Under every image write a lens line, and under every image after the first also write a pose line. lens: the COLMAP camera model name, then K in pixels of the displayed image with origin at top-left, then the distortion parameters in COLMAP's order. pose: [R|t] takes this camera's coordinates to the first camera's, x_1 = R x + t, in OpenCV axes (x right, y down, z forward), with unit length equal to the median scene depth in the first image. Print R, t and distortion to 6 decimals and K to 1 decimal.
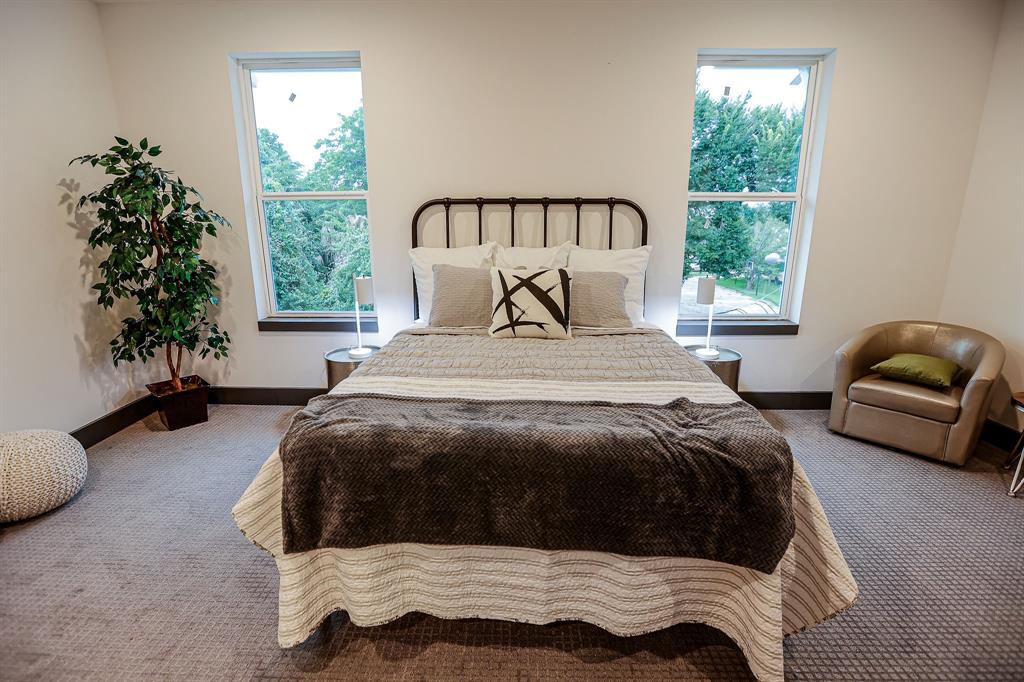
lens RADIAL K [[476.2, 0, 508.5], [0, 476.2, 344.4], [0, 0, 1]] dist [-0.022769, 0.000495]
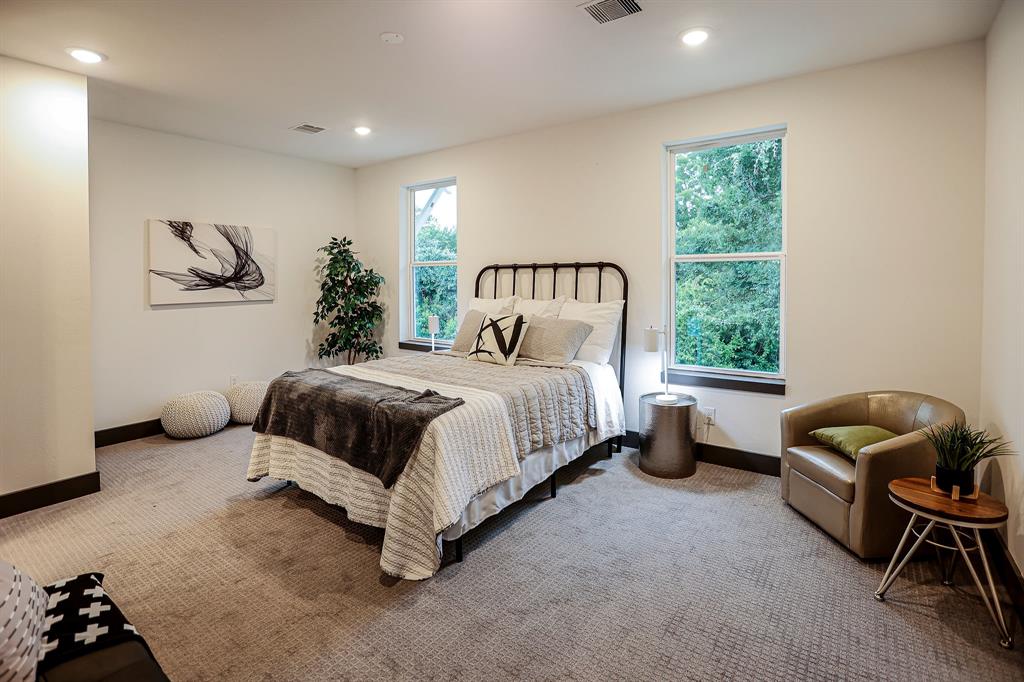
lens RADIAL K [[484.8, 0, 528.6], [0, 484.8, 290.0], [0, 0, 1]] dist [-0.024511, 0.000112]
pose [[0.832645, 0.012101, -0.553675, 0.864926], [-0.136590, 0.973364, -0.184137, 0.022819], [0.536699, 0.228947, 0.812119, -0.124305]]
